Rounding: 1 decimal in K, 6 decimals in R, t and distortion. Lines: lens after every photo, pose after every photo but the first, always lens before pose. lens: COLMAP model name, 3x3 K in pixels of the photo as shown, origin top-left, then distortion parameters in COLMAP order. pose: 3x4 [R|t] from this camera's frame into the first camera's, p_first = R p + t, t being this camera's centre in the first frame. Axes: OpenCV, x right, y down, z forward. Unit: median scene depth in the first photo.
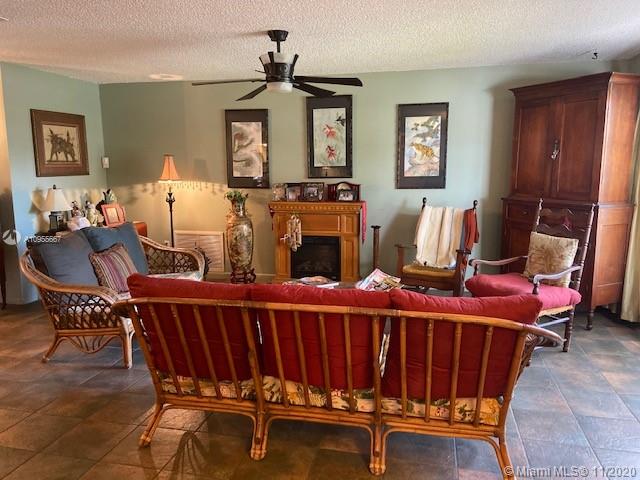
lens RADIAL K [[485.3, 0, 320.8], [0, 485.3, 238.0], [0, 0, 1]] dist [0.116618, -0.144138]
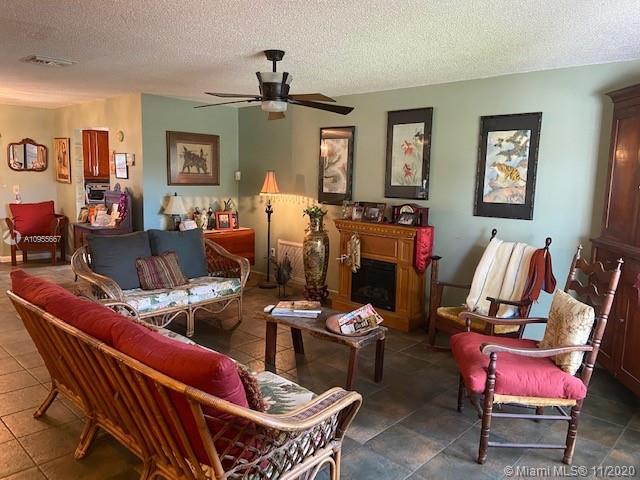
lens RADIAL K [[485.3, 0, 322.4], [0, 485.3, 236.6], [0, 0, 1]] dist [0.116618, -0.144138]
pose [[0.858821, 0.094454, -0.503493, 0.368023], [-0.108557, 0.994089, 0.001322, -0.038557], [0.500642, 0.053522, 0.863999, 0.140807]]
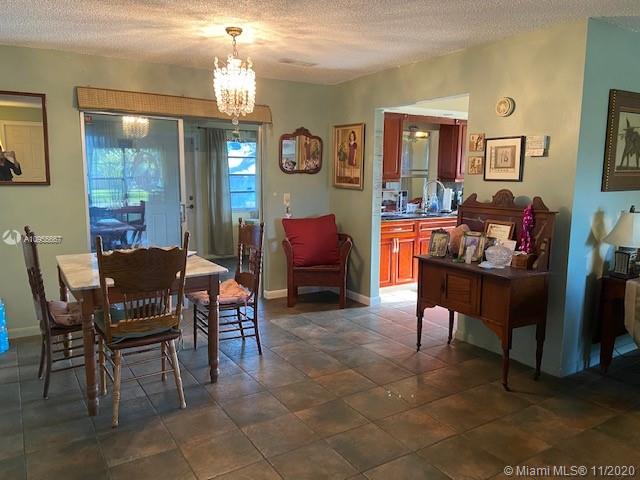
lens RADIAL K [[485.3, 0, 316.9], [0, 485.3, 233.7], [0, 0, 1]] dist [0.116618, -0.144138]
pose [[0.704685, 0.102000, -0.702150, -0.353921], [-0.115545, 0.992900, 0.028274, -0.039868], [0.700049, 0.061206, 0.711467, 0.251881]]
